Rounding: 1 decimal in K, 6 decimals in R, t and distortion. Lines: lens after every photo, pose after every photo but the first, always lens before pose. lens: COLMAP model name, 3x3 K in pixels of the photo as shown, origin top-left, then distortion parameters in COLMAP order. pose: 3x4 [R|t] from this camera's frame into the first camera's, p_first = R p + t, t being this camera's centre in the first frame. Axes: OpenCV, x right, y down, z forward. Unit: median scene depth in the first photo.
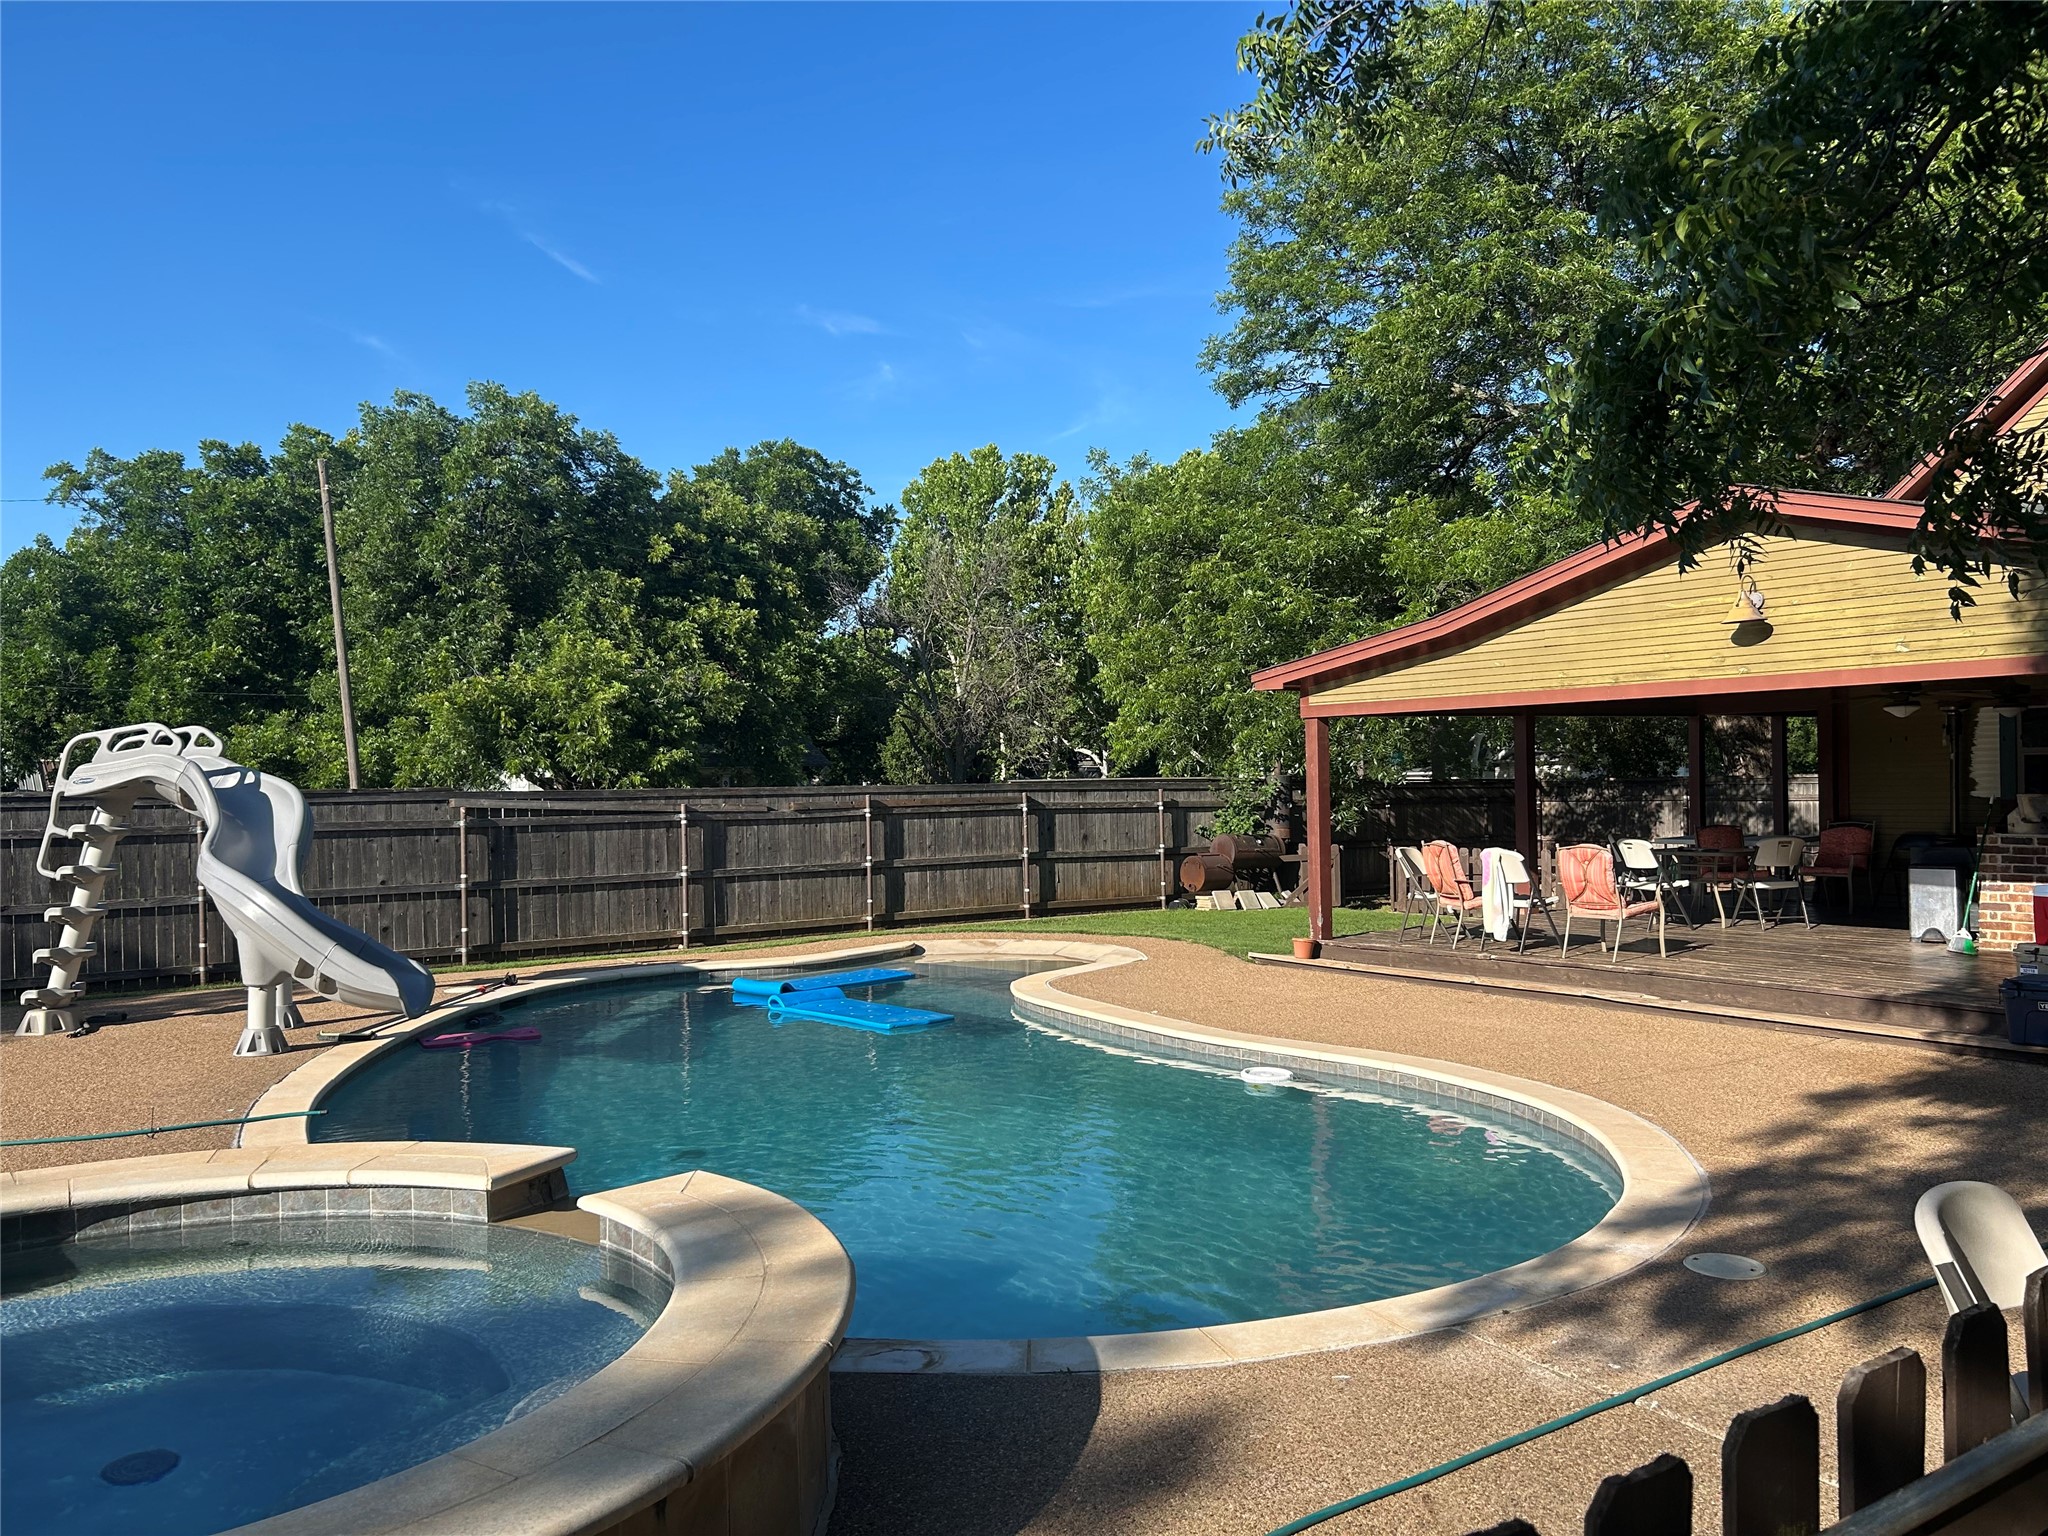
lens RADIAL K [[1545.3, 0, 1027.8], [0, 1545.3, 780.0], [0, 0, 1]] dist [0.046296, -0.048295]
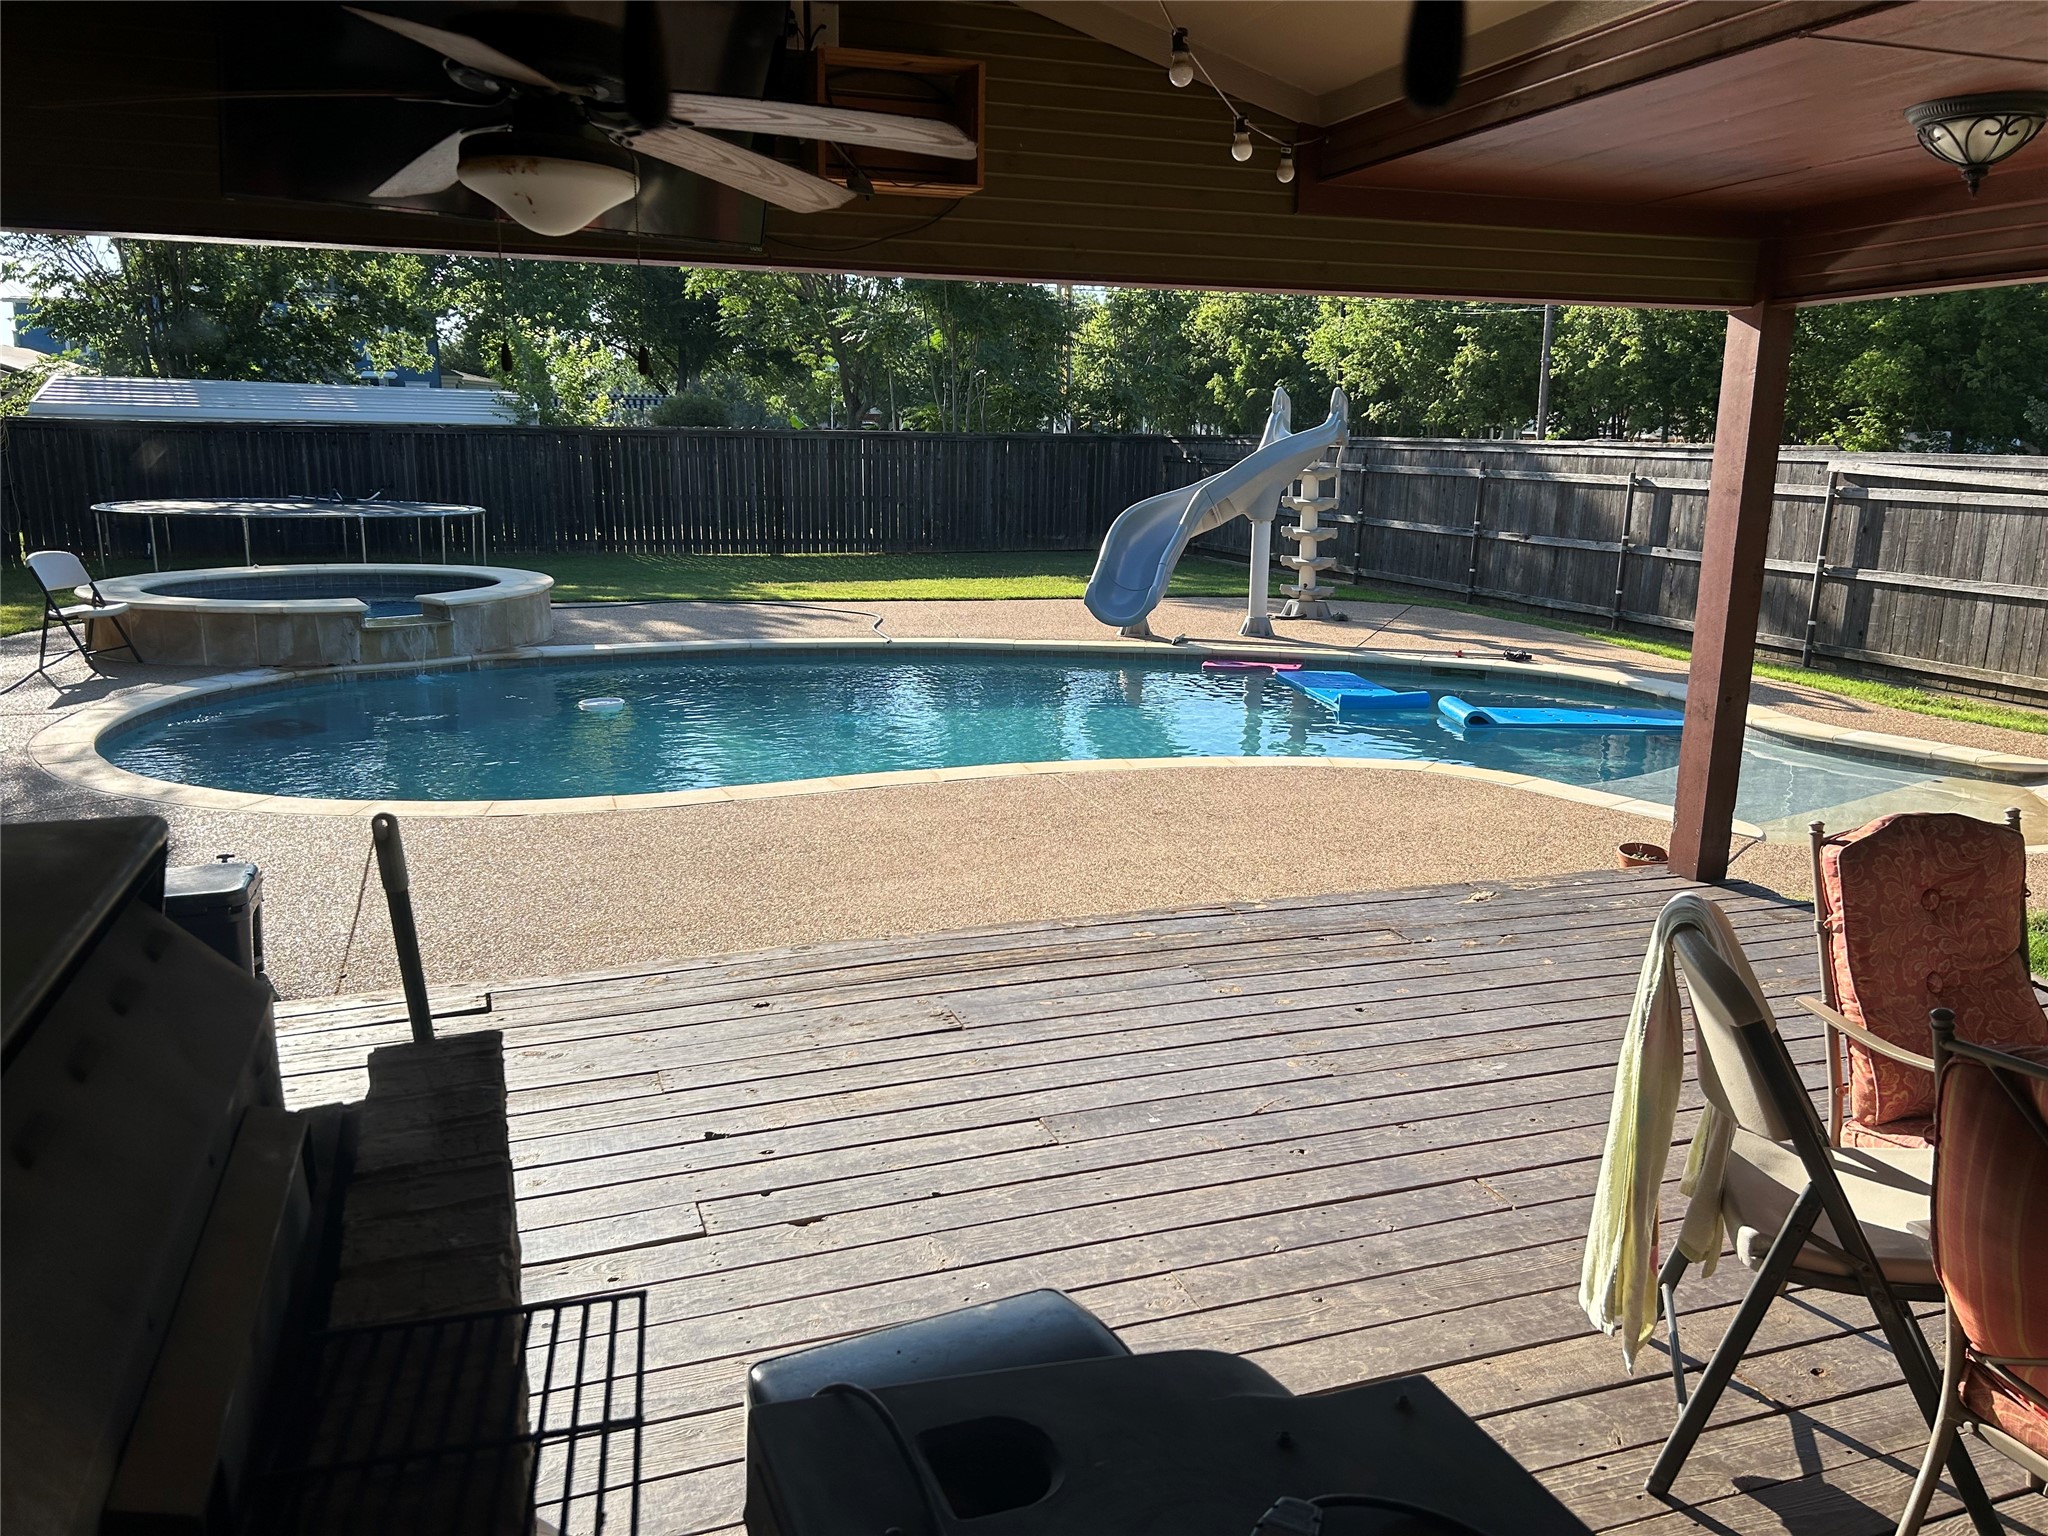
lens RADIAL K [[1533.3, 0, 1018.8], [0, 1533.3, 773.5], [0, 0, 1]] dist [0.075865, -0.092802]
pose [[-0.287610, 0.220672, -0.931979, 0.515852], [-0.005377, 0.972707, 0.231975, -0.014439], [0.957732, 0.071730, -0.278574, 0.780447]]
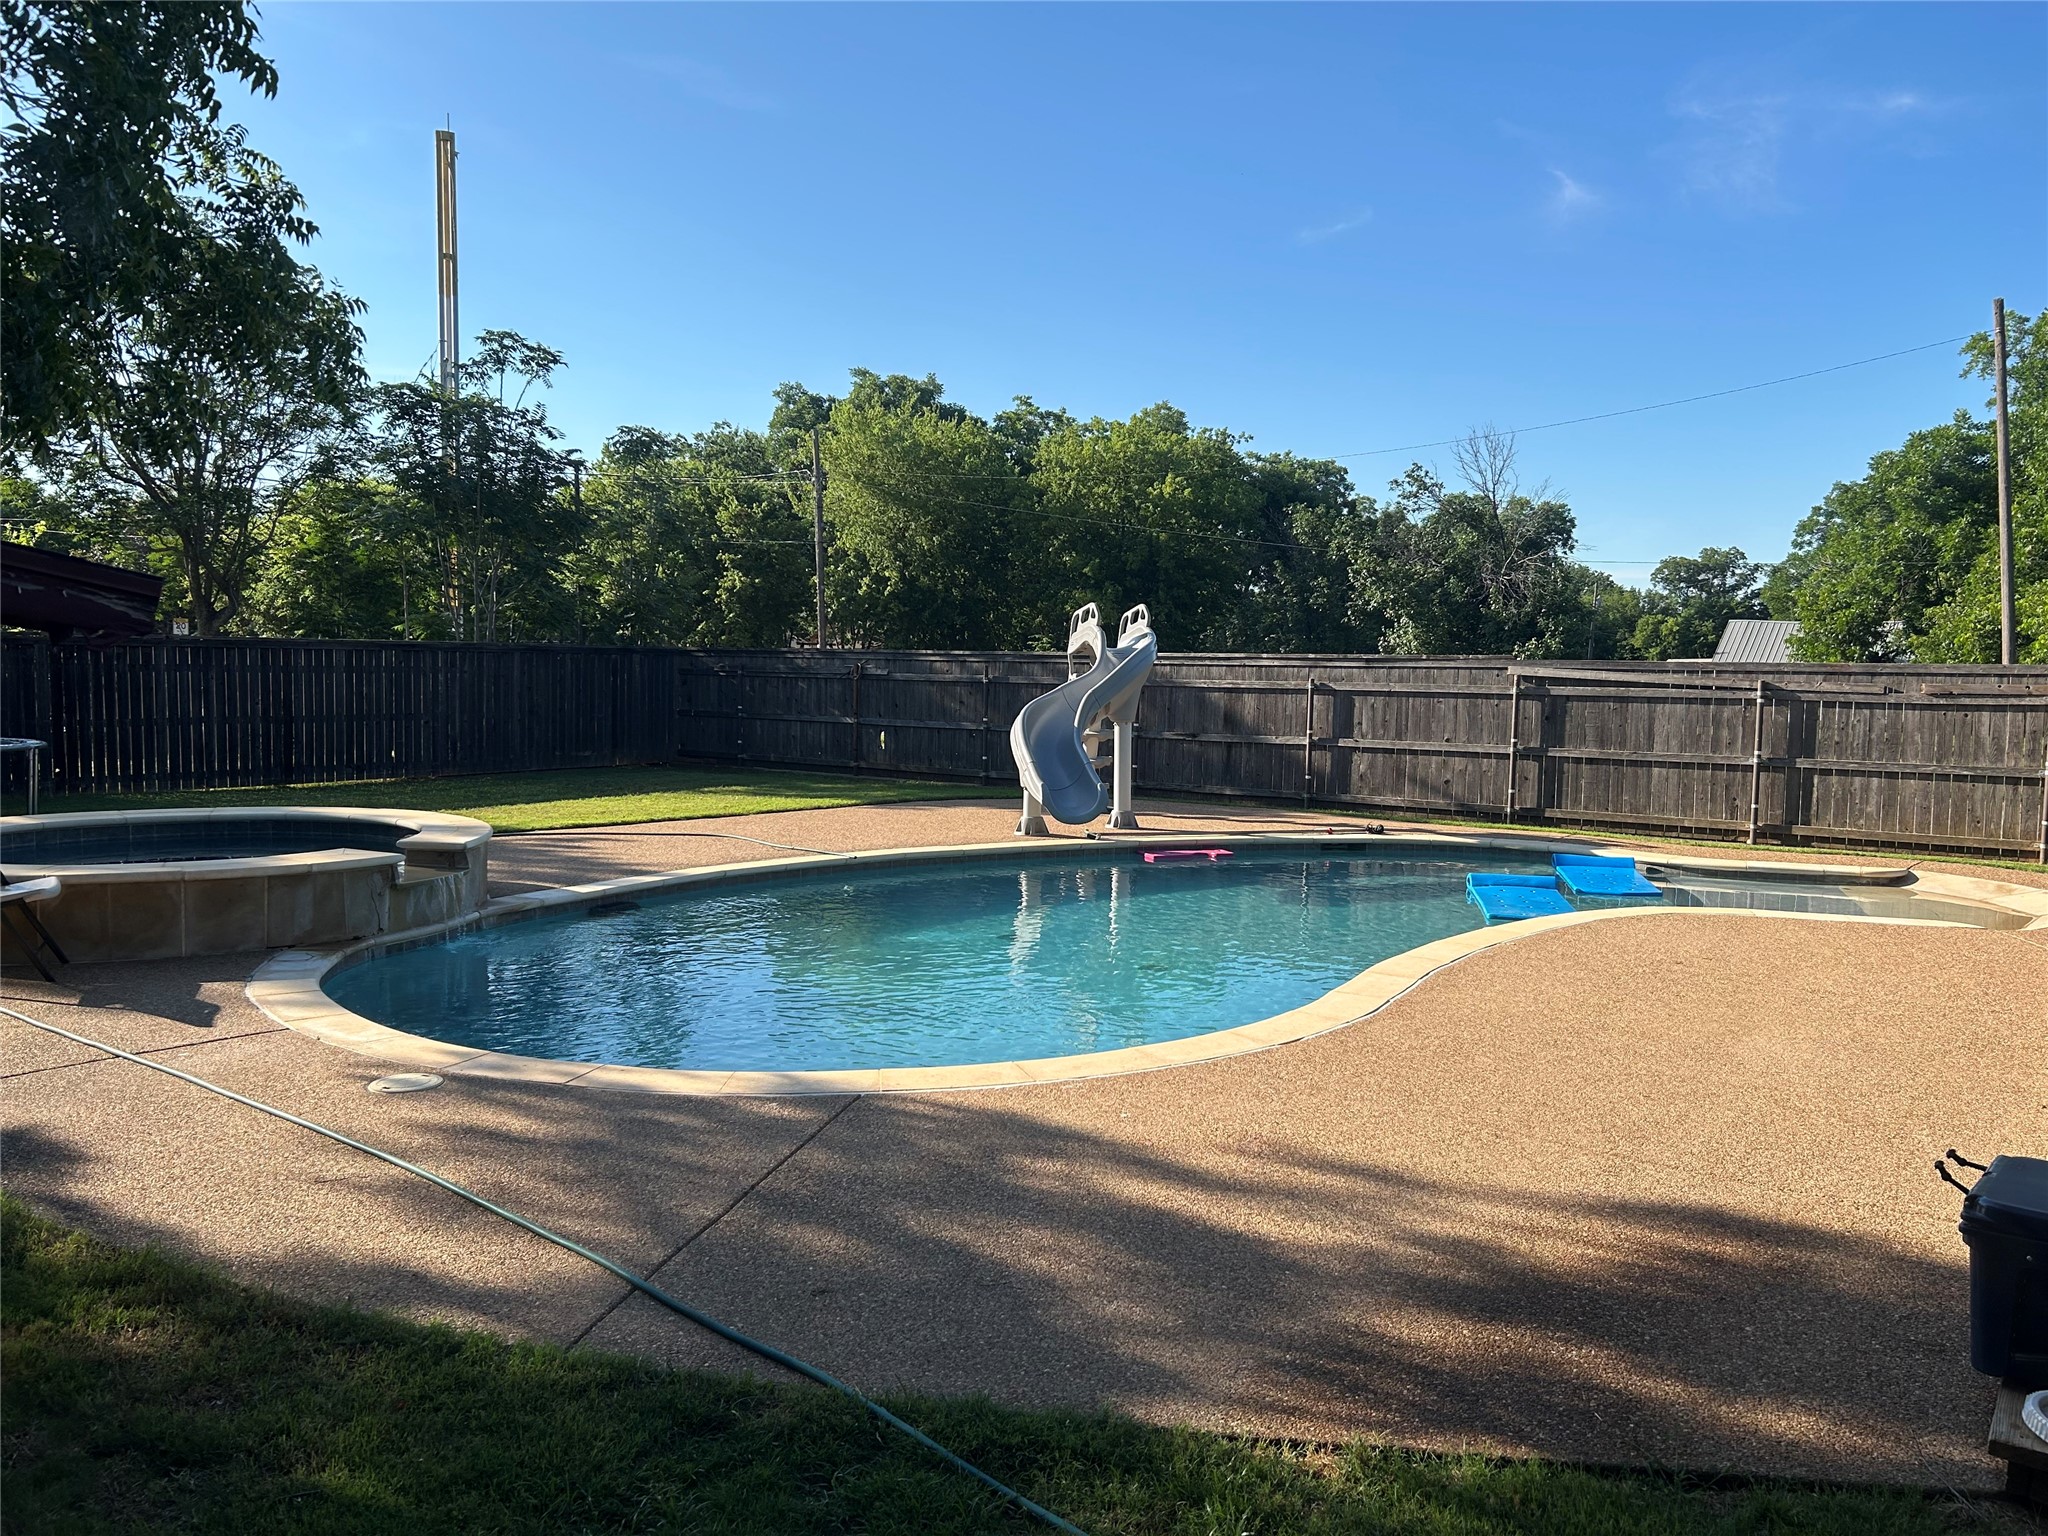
lens RADIAL K [[1533.3, 0, 1018.8], [0, 1533.3, 773.5], [0, 0, 1]] dist [0.075865, -0.092802]
pose [[0.303860, 0.087795, -0.948663, 0.496165], [-0.016025, 0.996075, 0.087050, -0.001530], [0.952582, -0.011248, 0.304074, 0.341906]]
